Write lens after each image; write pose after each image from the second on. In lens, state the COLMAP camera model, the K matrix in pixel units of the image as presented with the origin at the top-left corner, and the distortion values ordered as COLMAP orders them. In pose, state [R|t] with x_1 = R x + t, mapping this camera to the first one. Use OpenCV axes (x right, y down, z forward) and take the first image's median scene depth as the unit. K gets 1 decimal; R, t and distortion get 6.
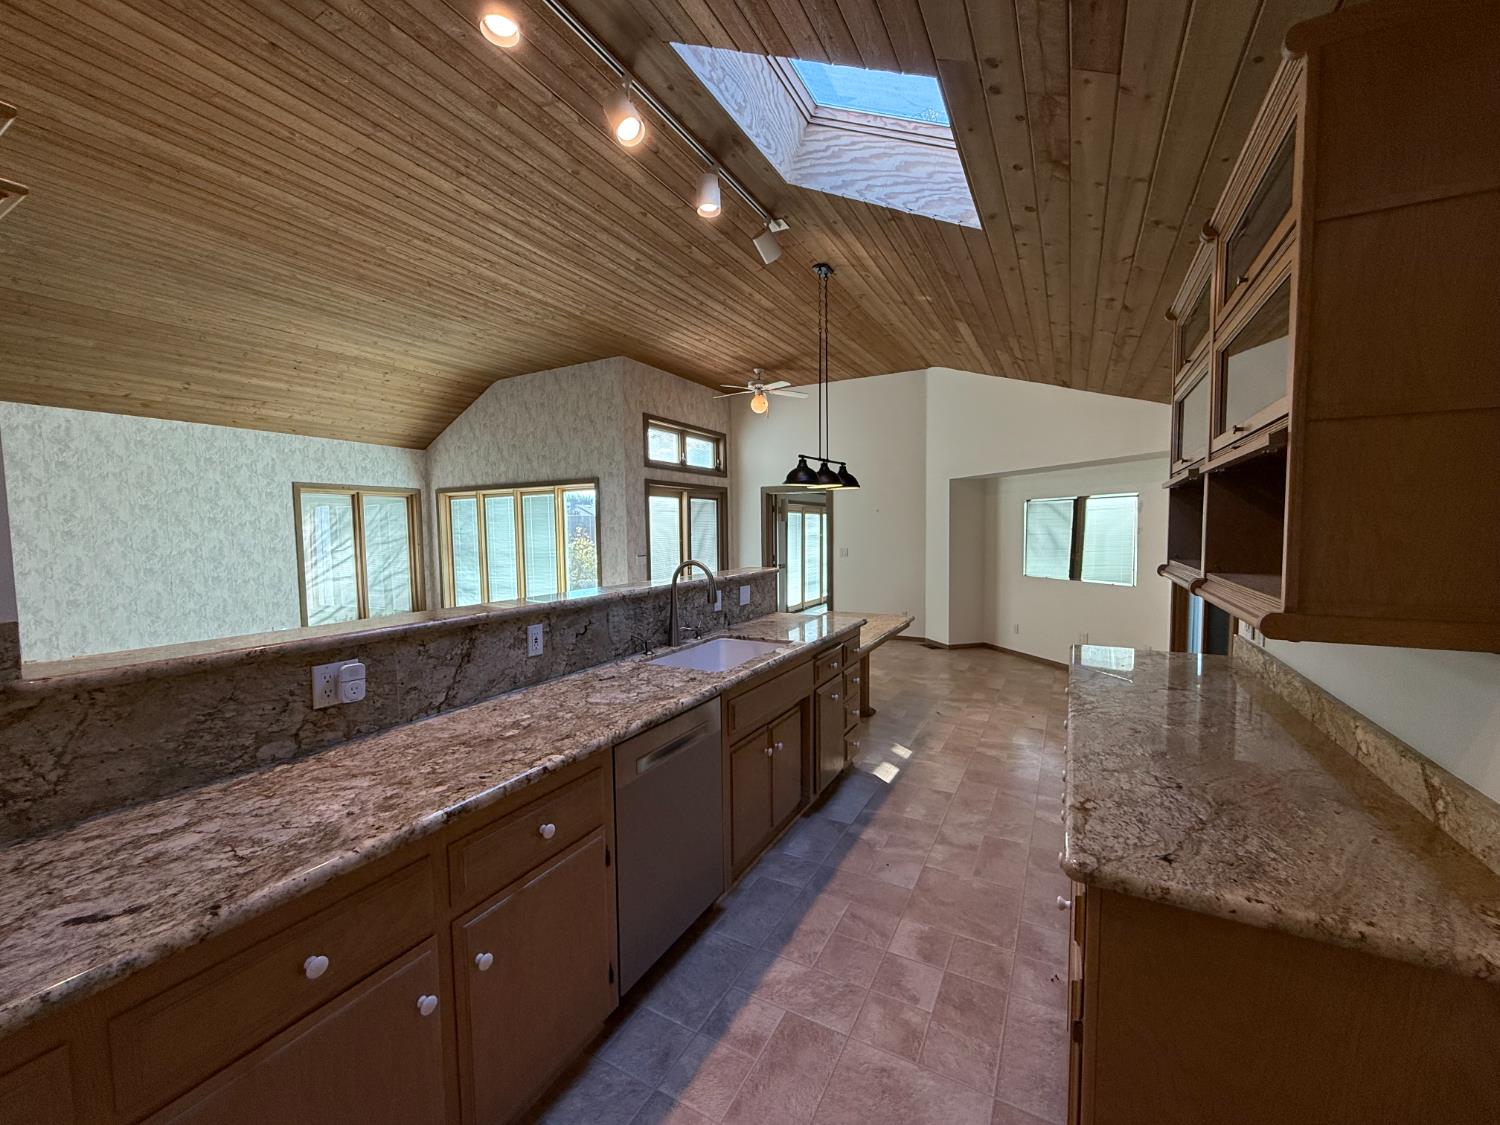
lens RADIAL K [[597.1, 0, 752.7], [0, 597.1, 565.6], [0, 0, 1]] dist [0.001974, 0.000058]
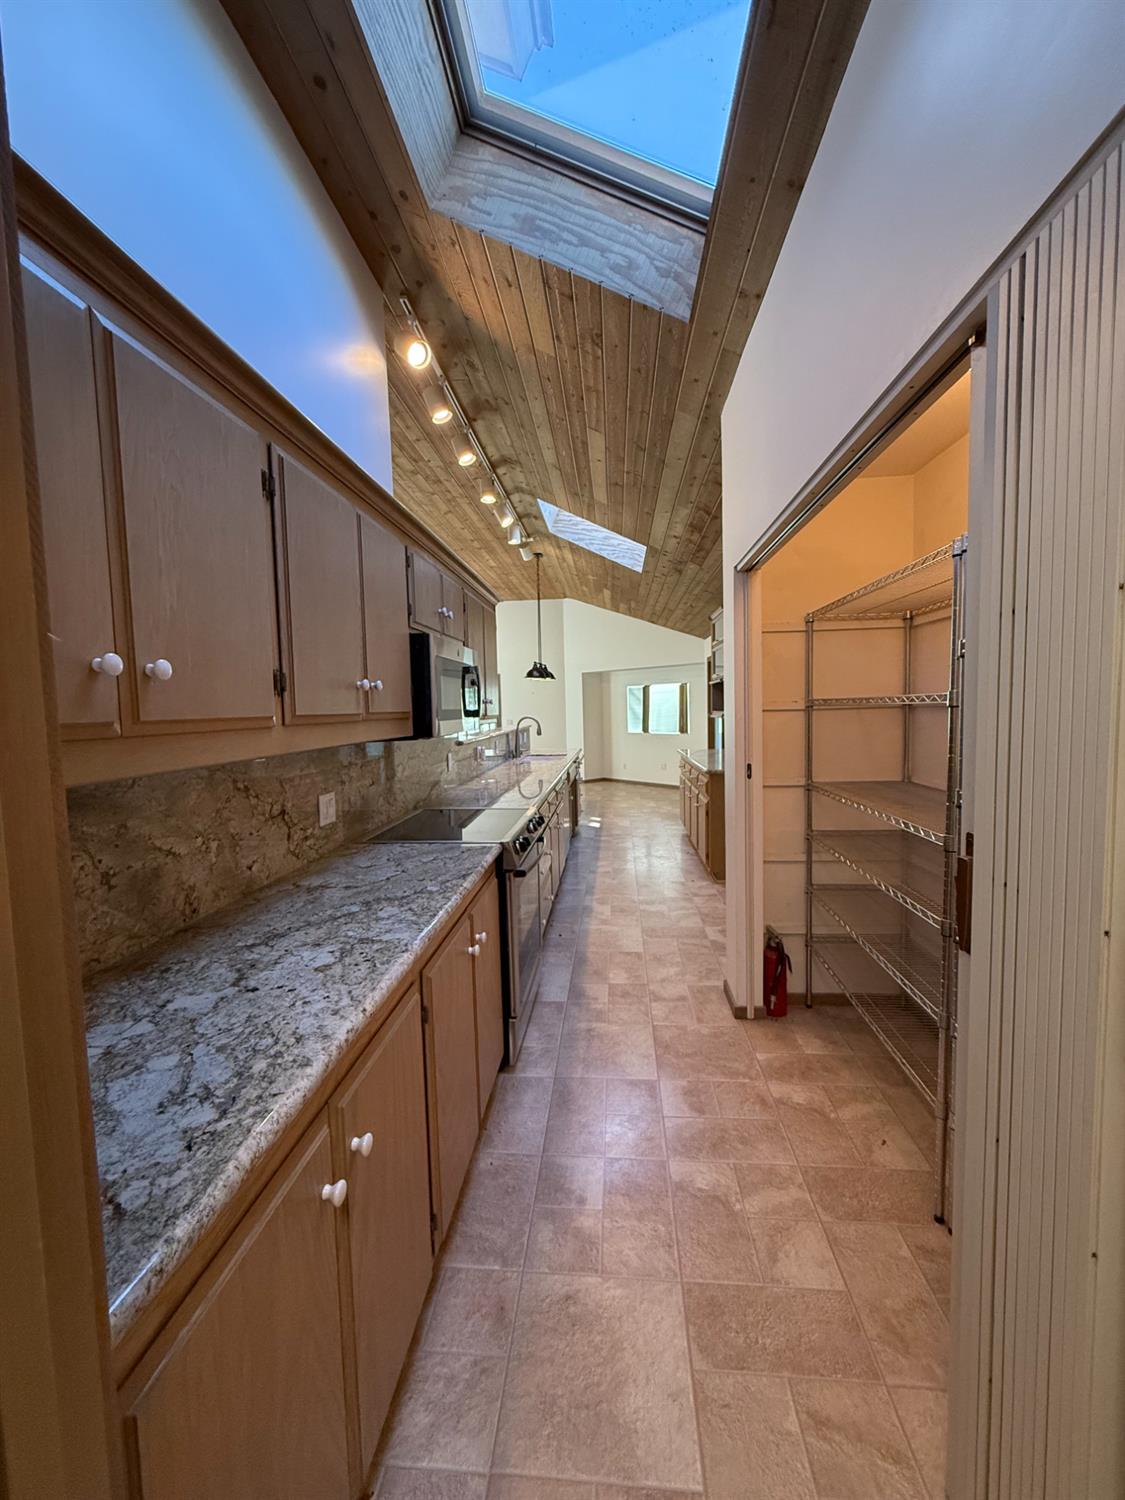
lens RADIAL K [[597.1, 0, 562.6], [0, 597.1, 748.6], [0, 0, 1]] dist [0.001974, 0.000058]
pose [[0.920242, -0.029201, 0.390258, -0.439417], [0.027030, 0.999573, 0.011056, 0.045220], [-0.390414, 0.000374, 0.920639, -0.544096]]
